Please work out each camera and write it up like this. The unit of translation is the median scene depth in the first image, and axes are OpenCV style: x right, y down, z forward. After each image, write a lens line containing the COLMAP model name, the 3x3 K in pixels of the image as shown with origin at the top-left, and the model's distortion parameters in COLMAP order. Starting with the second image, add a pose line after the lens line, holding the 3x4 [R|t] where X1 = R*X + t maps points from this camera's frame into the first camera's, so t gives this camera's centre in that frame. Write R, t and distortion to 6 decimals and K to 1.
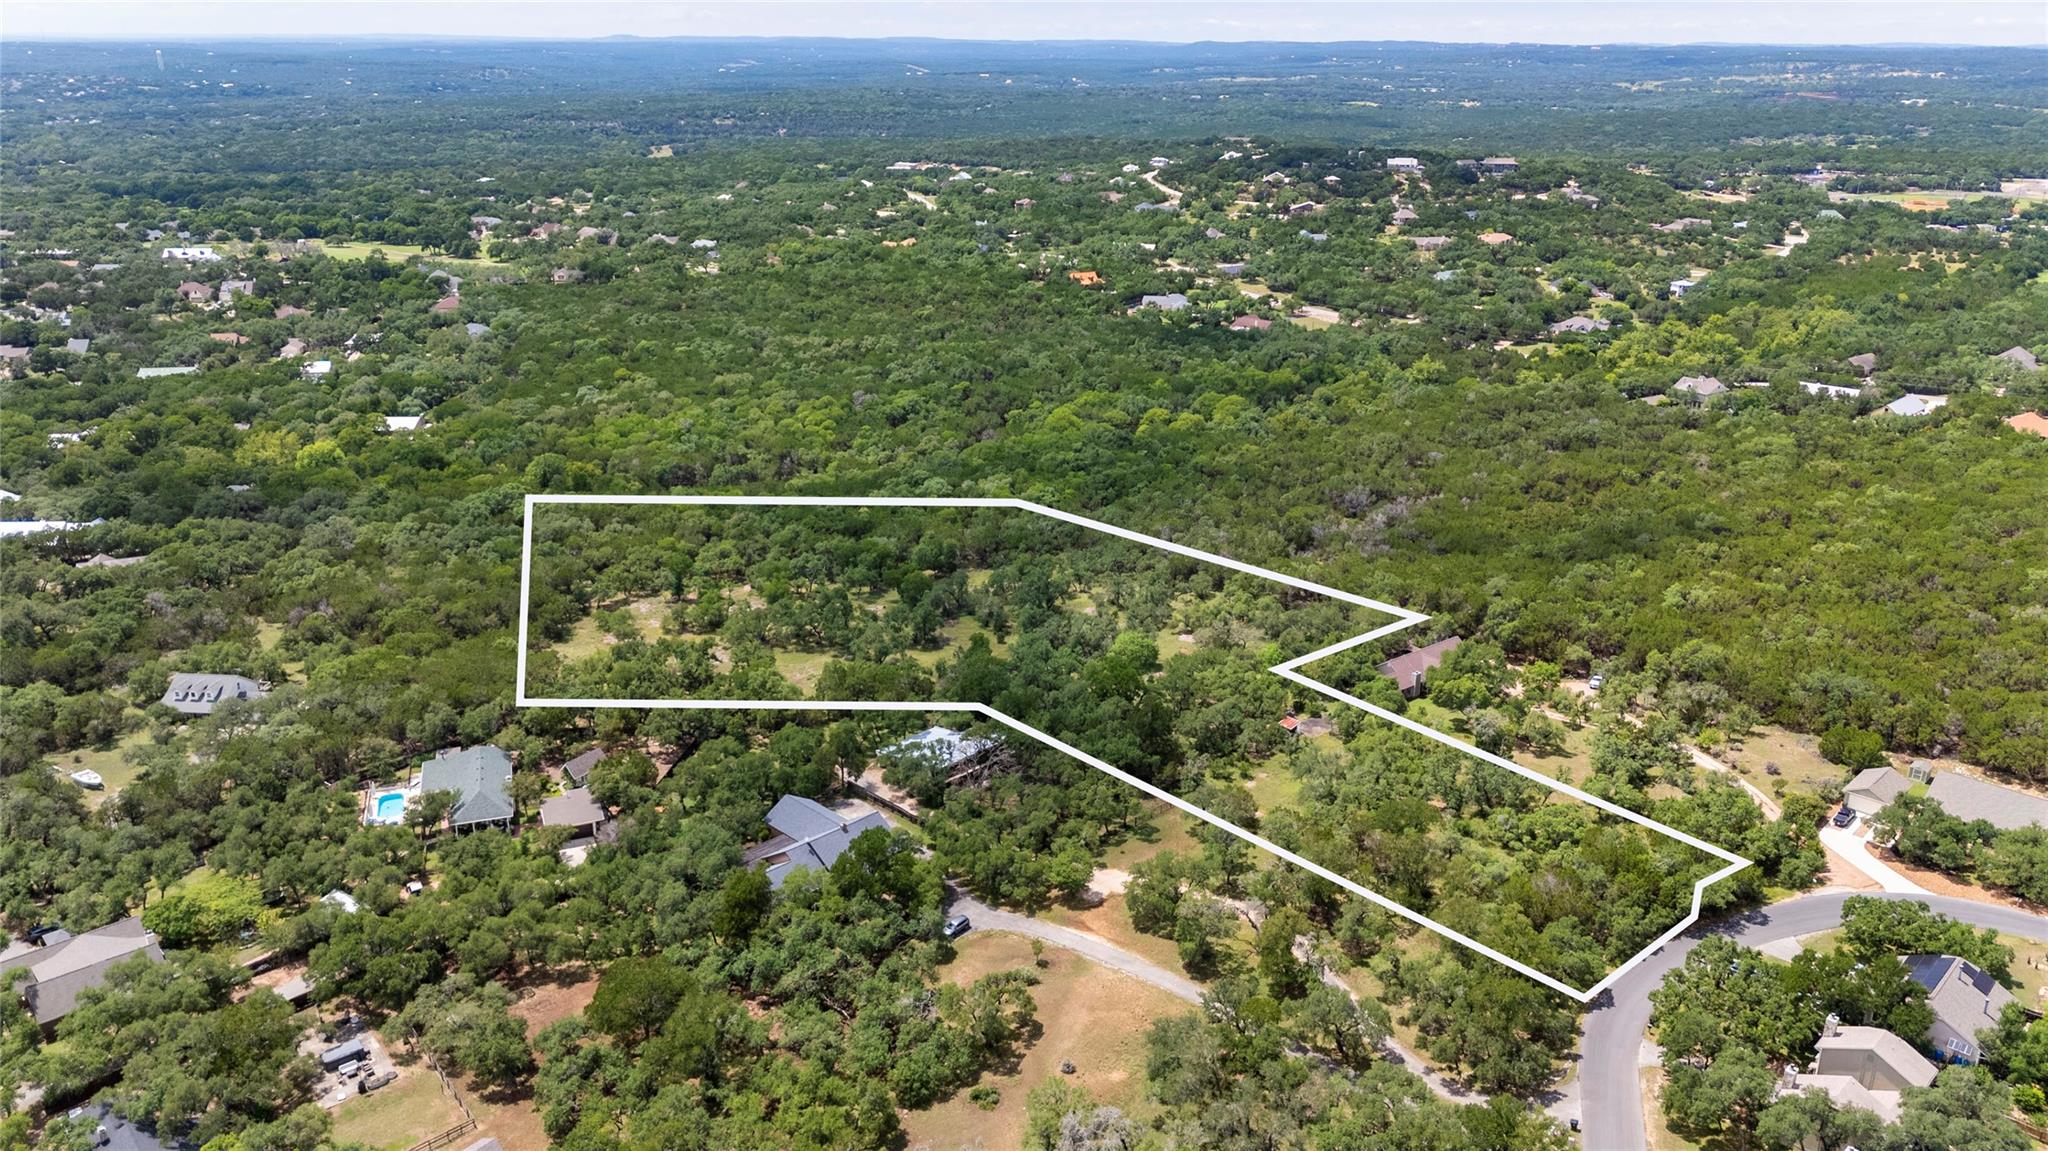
lens RADIAL K [[1434.2, 0, 1024.0], [0, 1434.2, 575.5], [0, 0, 1]] dist [0.124284, -0.162655]
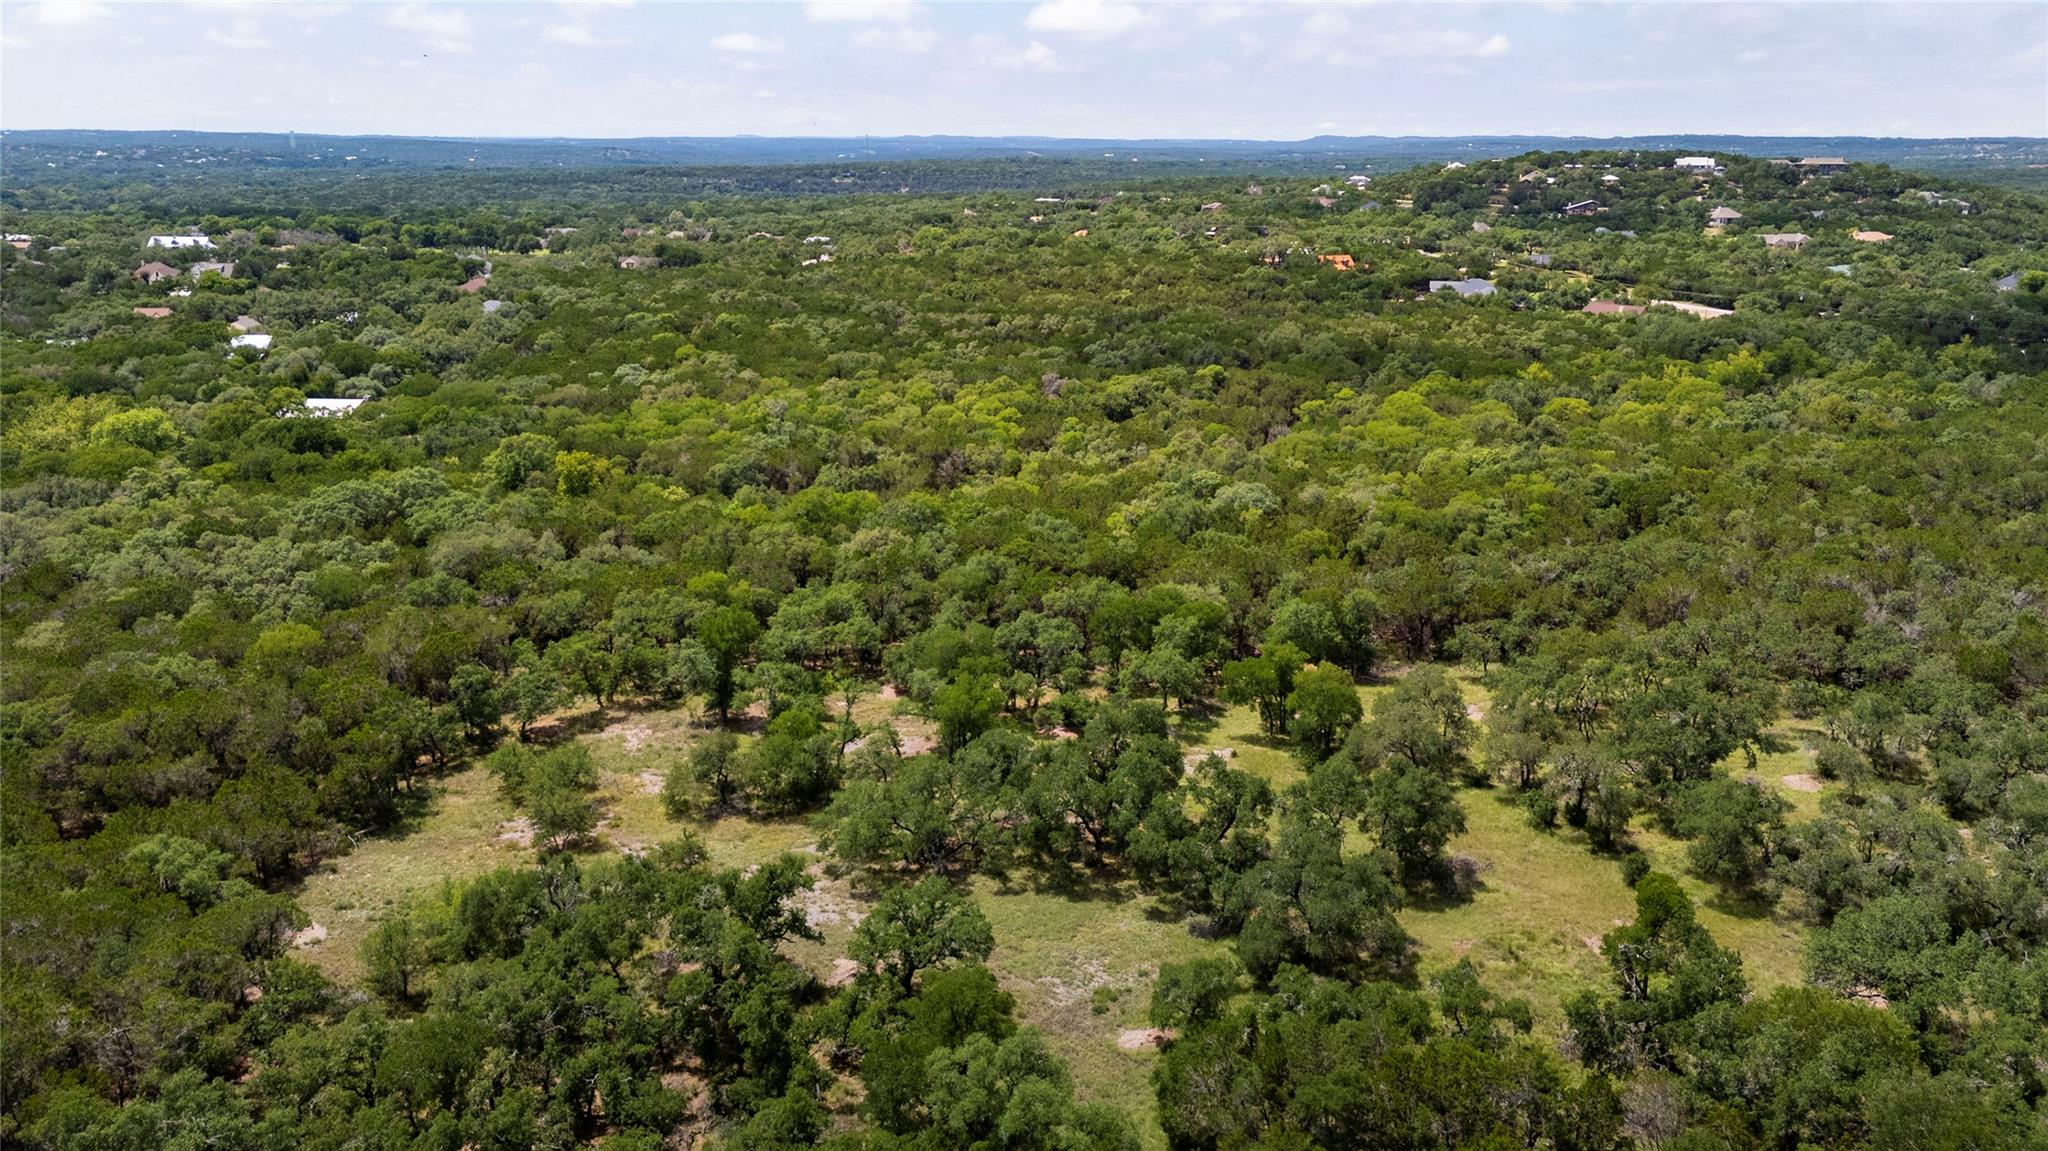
lens RADIAL K [[1434.2, 0, 1024.0], [0, 1434.2, 575.5], [0, 0, 1]] dist [0.124284, -0.162655]
pose [[0.997370, 0.022866, -0.068780, -0.090643], [-0.027307, 0.997555, -0.064333, 0.000224], [0.067140, 0.066042, 0.995555, 0.425350]]
